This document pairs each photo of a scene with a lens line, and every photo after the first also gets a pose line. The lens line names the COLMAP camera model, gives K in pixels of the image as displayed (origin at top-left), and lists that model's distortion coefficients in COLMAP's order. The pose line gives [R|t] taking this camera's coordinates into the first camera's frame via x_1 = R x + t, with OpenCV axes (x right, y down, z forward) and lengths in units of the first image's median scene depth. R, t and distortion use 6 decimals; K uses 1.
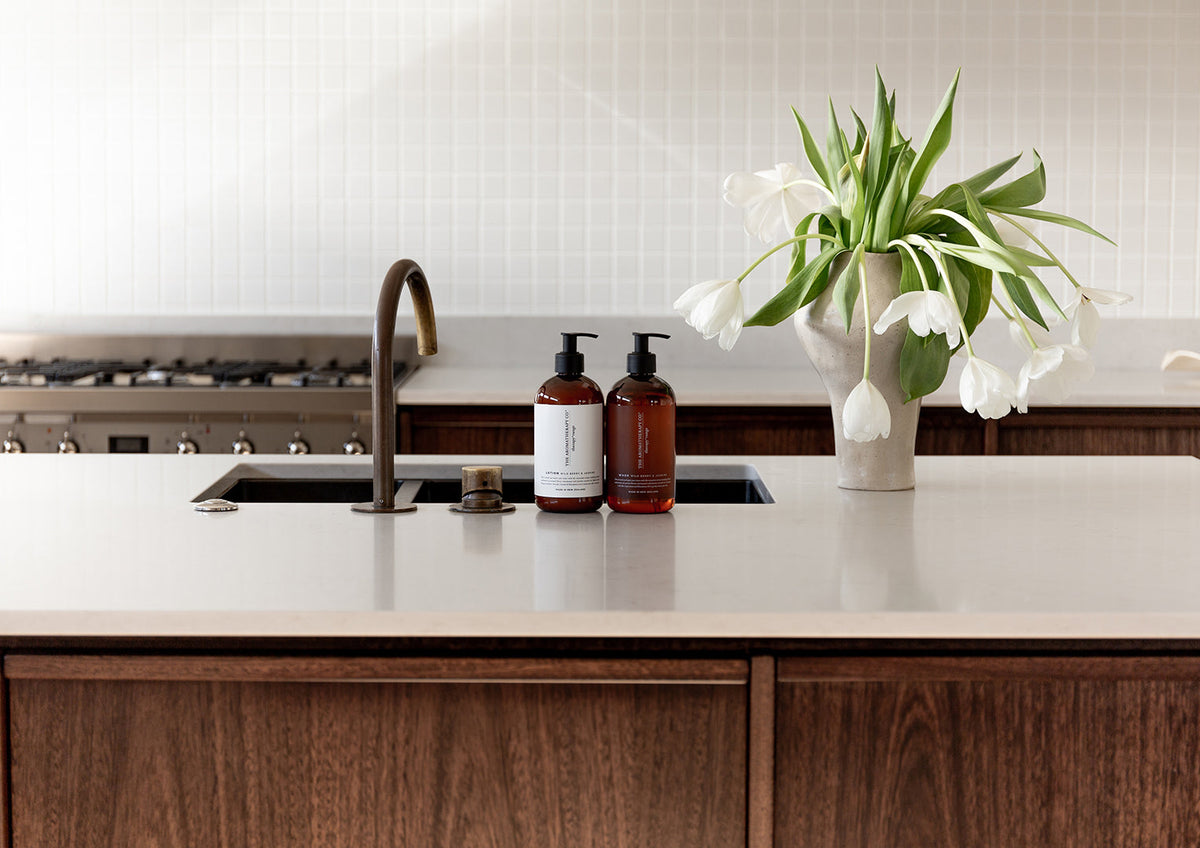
lens RADIAL K [[2552.4, 0, 600.0], [0, 2552.4, 424.0], [0, 0, 1]] dist [-0.053310, -0.403442]
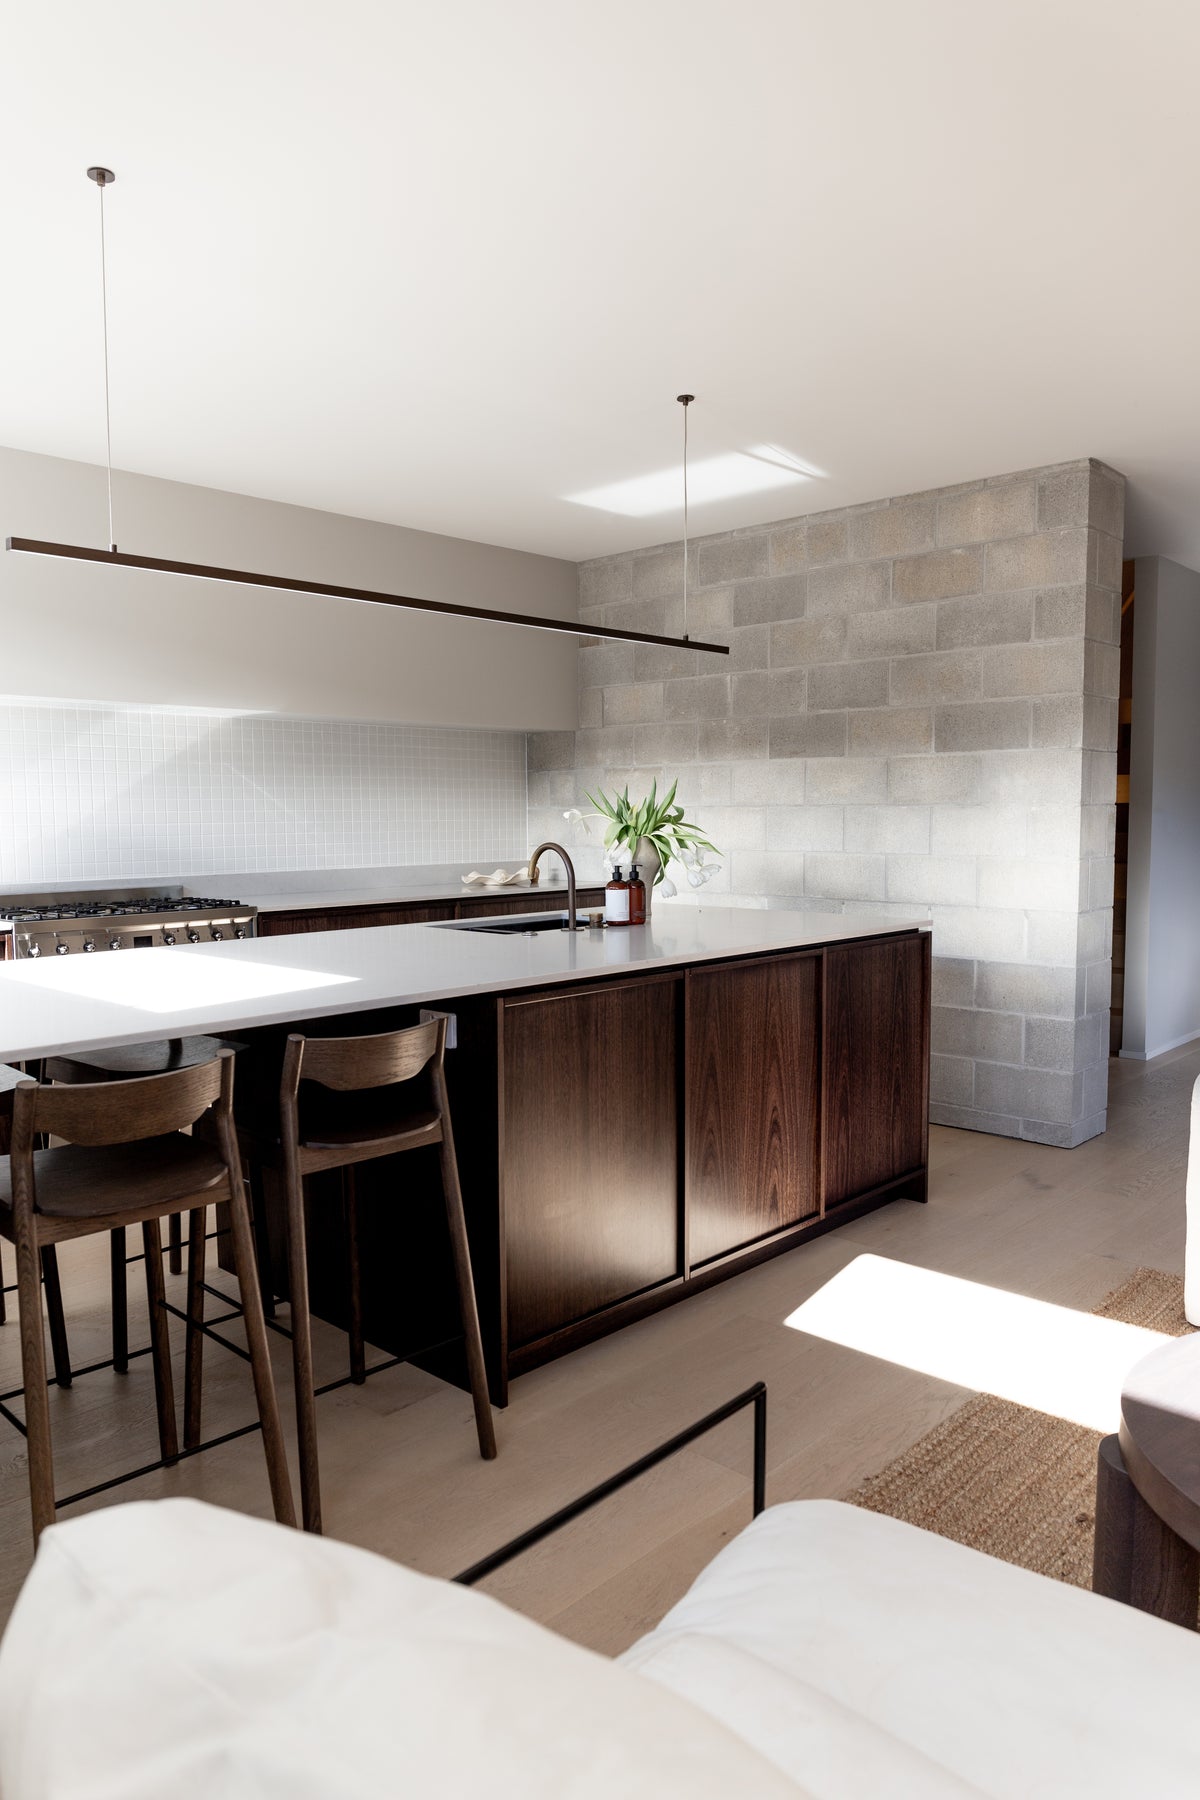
lens RADIAL K [[1216.3, 0, 605.1], [0, 1216.3, 911.7], [0, 0, 1]] dist [-0.004136, -0.045865]
pose [[0.683036, -0.066402, 0.727360, -1.366030], [0.074290, 0.997010, 0.021255, -0.017418], [-0.726597, 0.039518, 0.685926, 0.050901]]
